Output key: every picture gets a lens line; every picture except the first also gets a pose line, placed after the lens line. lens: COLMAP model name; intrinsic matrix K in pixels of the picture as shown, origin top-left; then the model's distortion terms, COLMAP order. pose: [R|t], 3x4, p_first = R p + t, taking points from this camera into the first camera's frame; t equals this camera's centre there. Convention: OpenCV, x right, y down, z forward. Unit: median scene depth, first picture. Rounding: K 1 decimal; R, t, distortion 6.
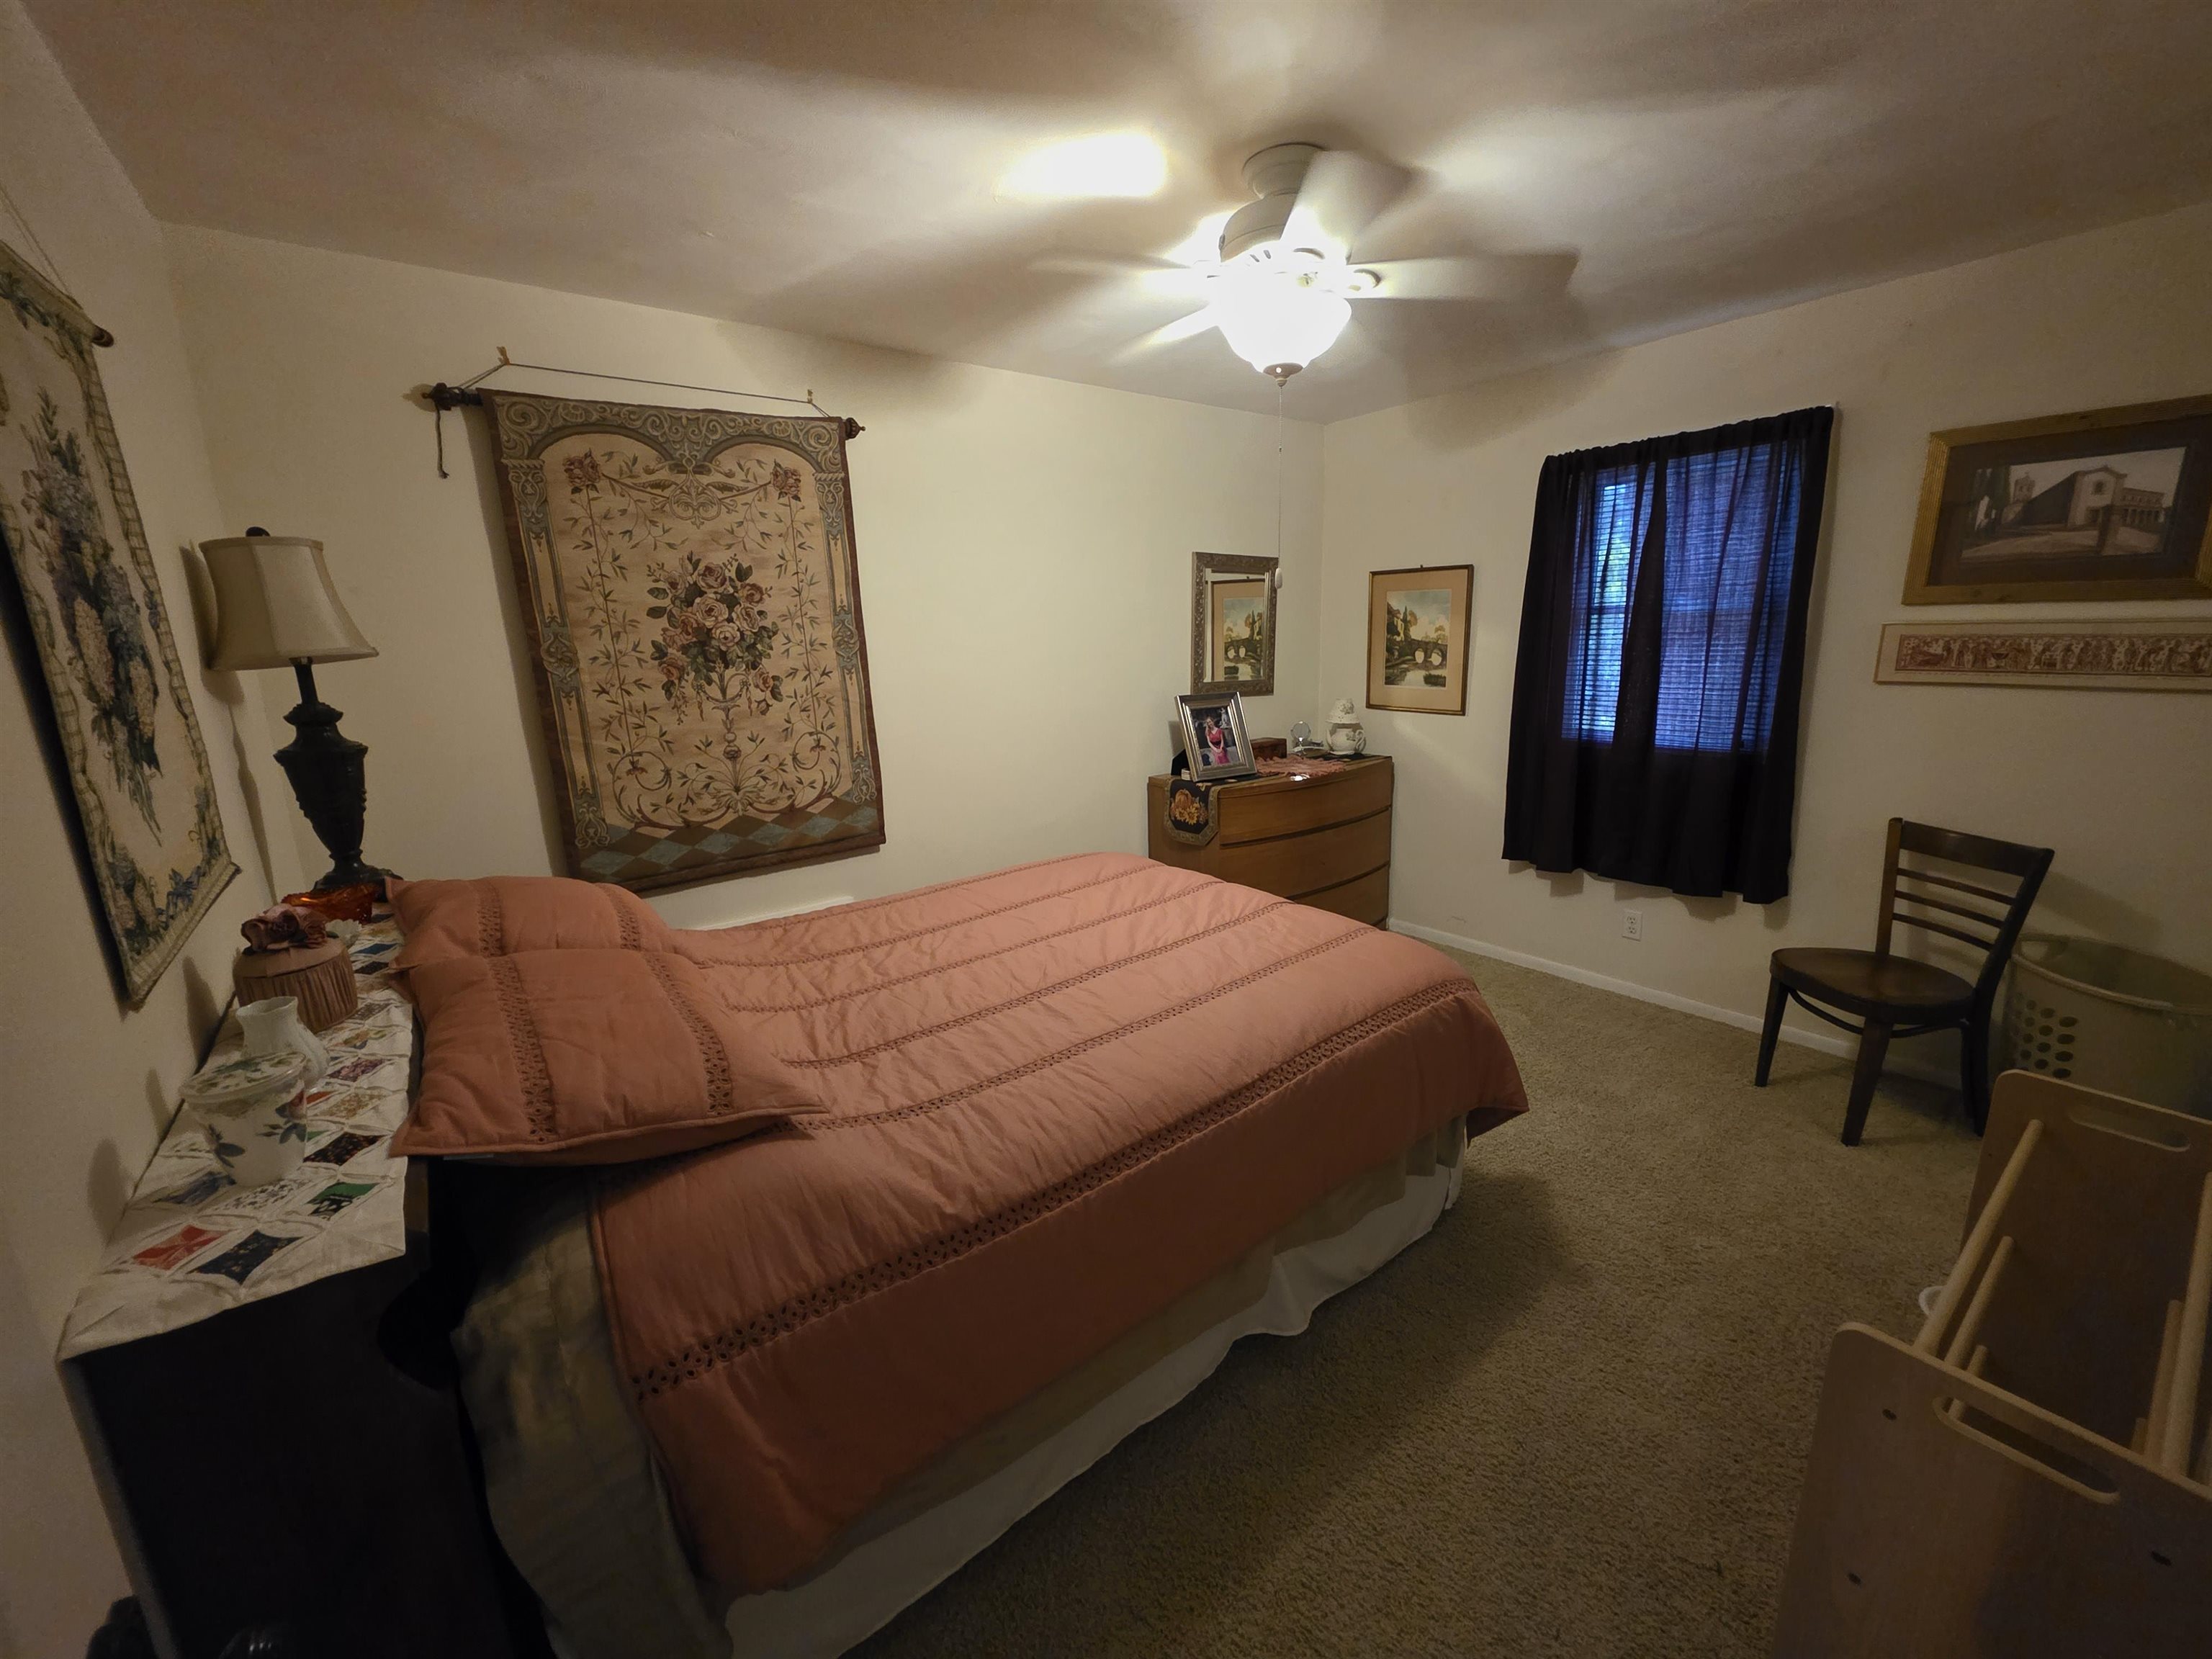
lens RADIAL K [[888.9, 0, 1104.7], [0, 888.9, 834.2], [0, 0, 1]] dist [0.003024, -0.001205]
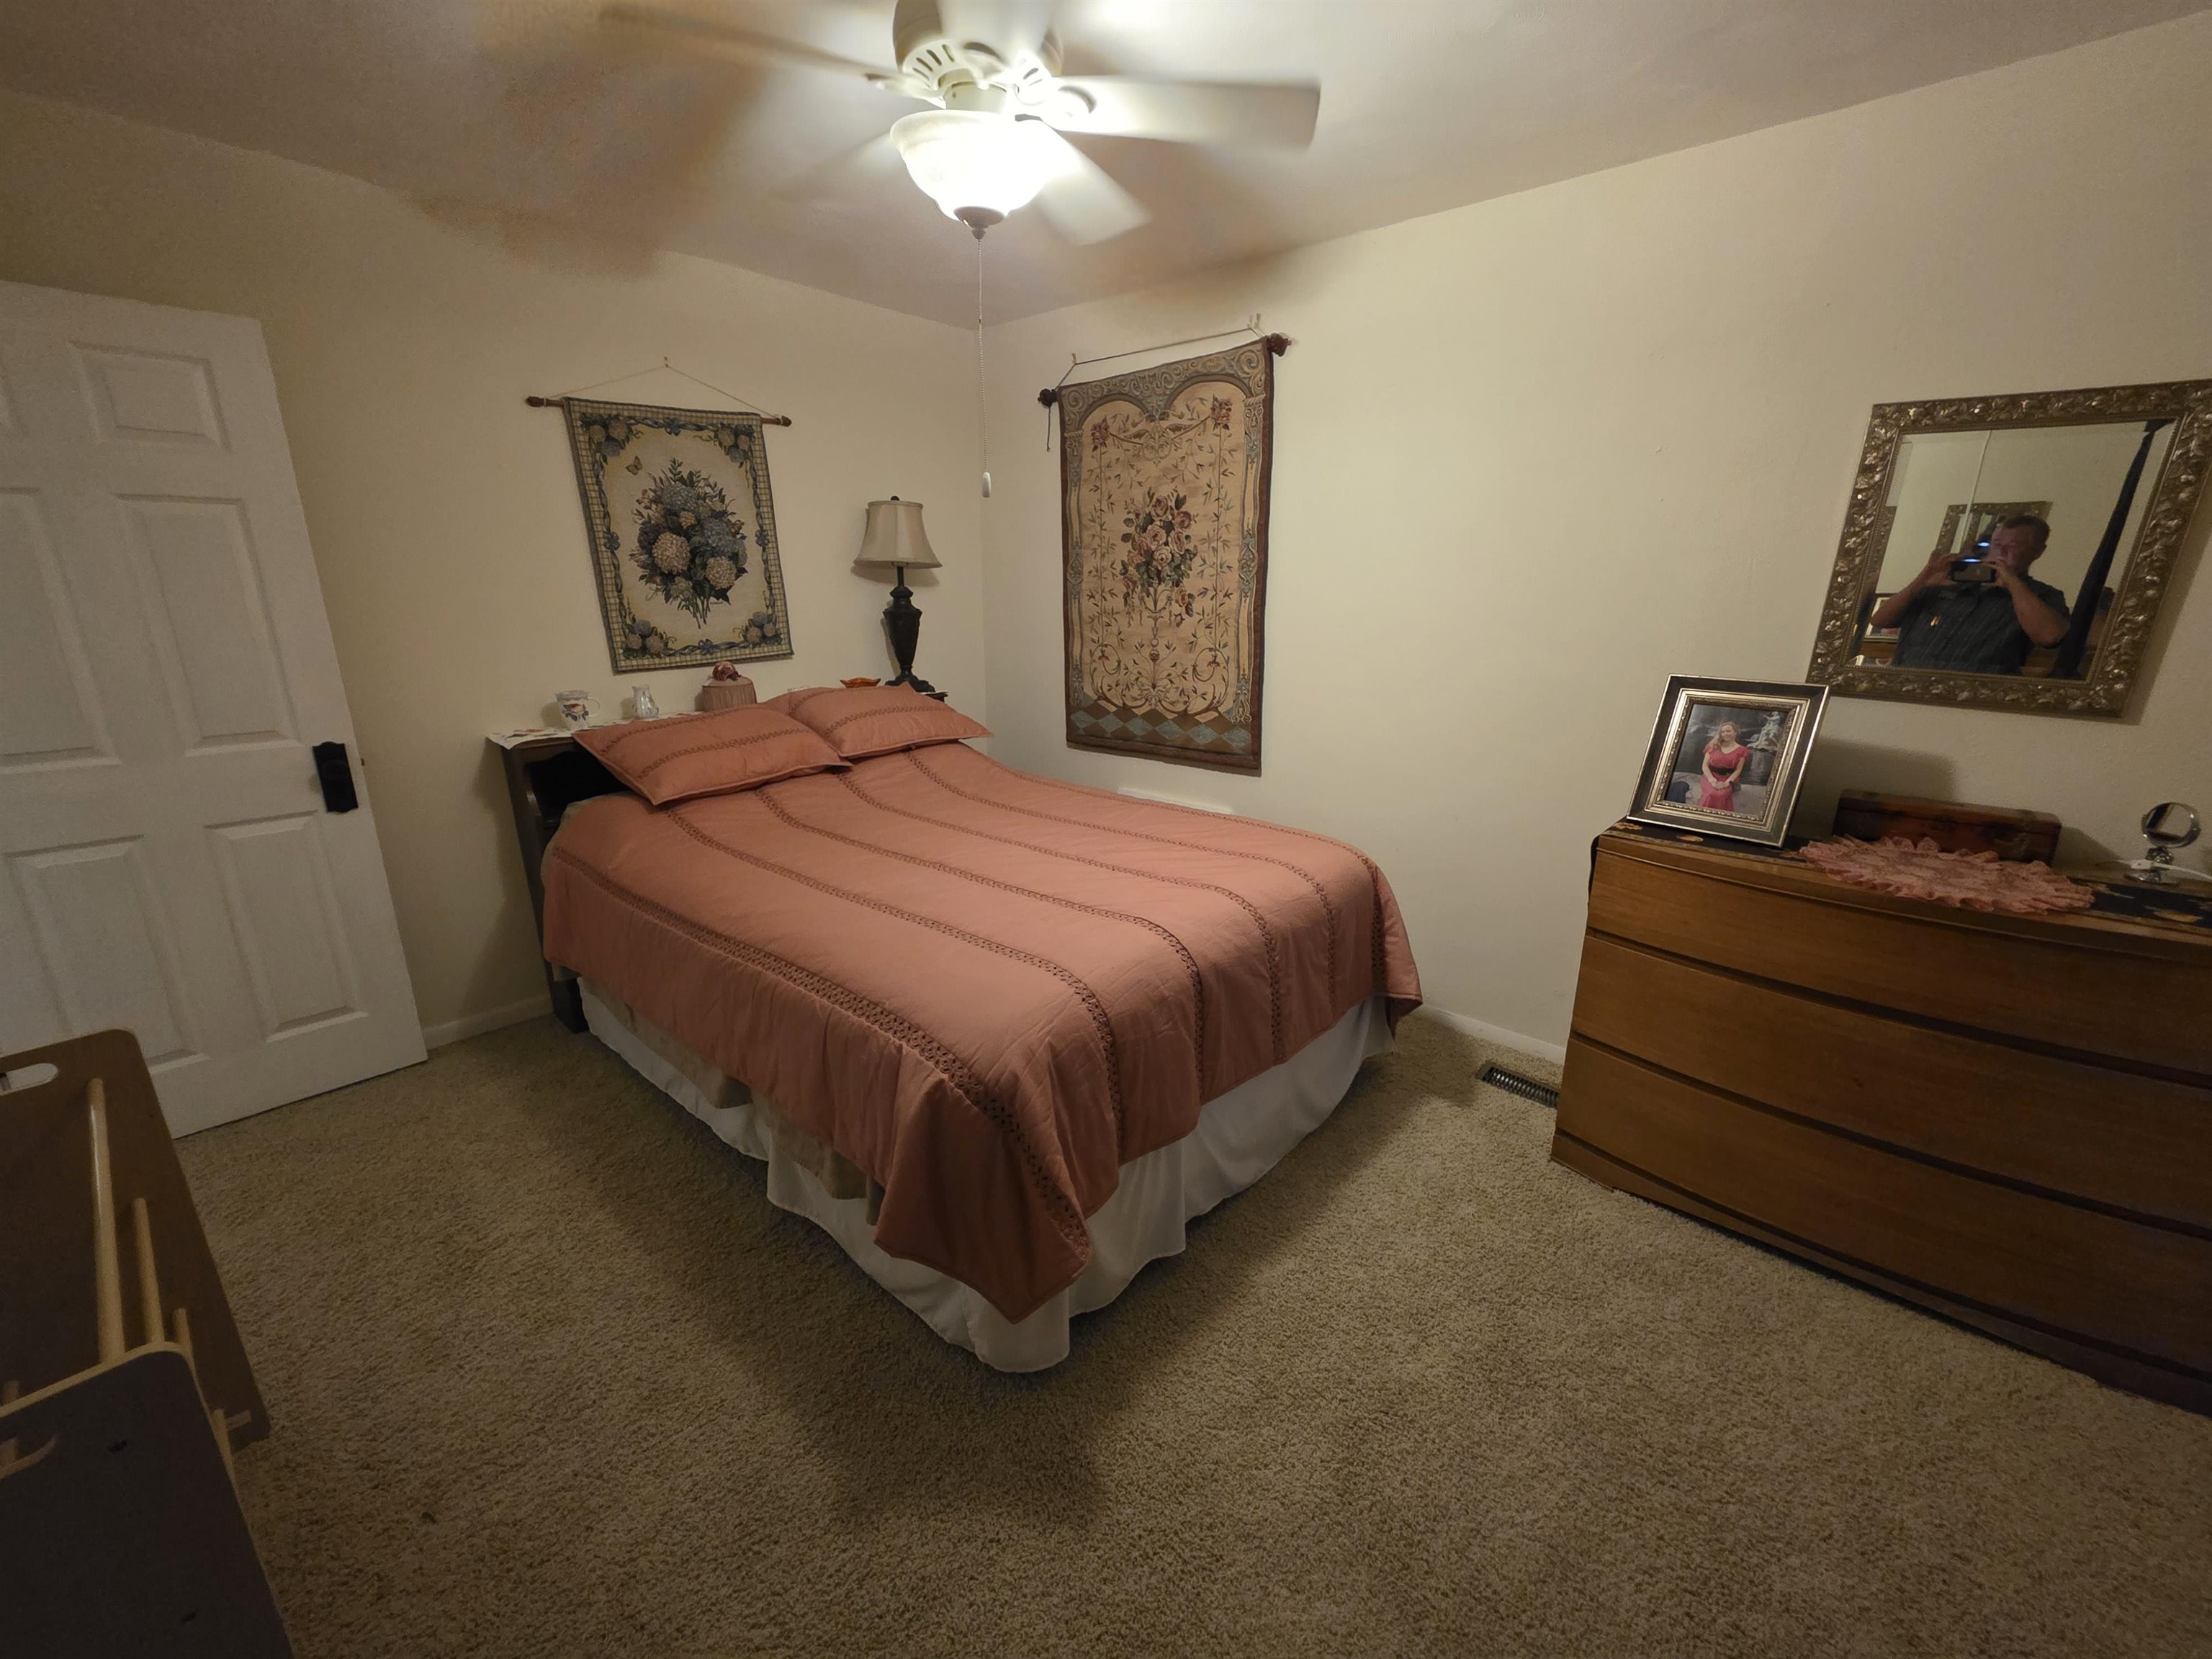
lens RADIAL K [[888.9, 0, 1100.6], [0, 888.9, 826.1], [0, 0, 1]] dist [0.003024, -0.001205]
pose [[0.189461, 0.293380, -0.937034, 0.782687], [-0.231496, 0.940763, 0.247740, -0.158720], [0.954209, 0.169982, 0.246154, 0.683872]]
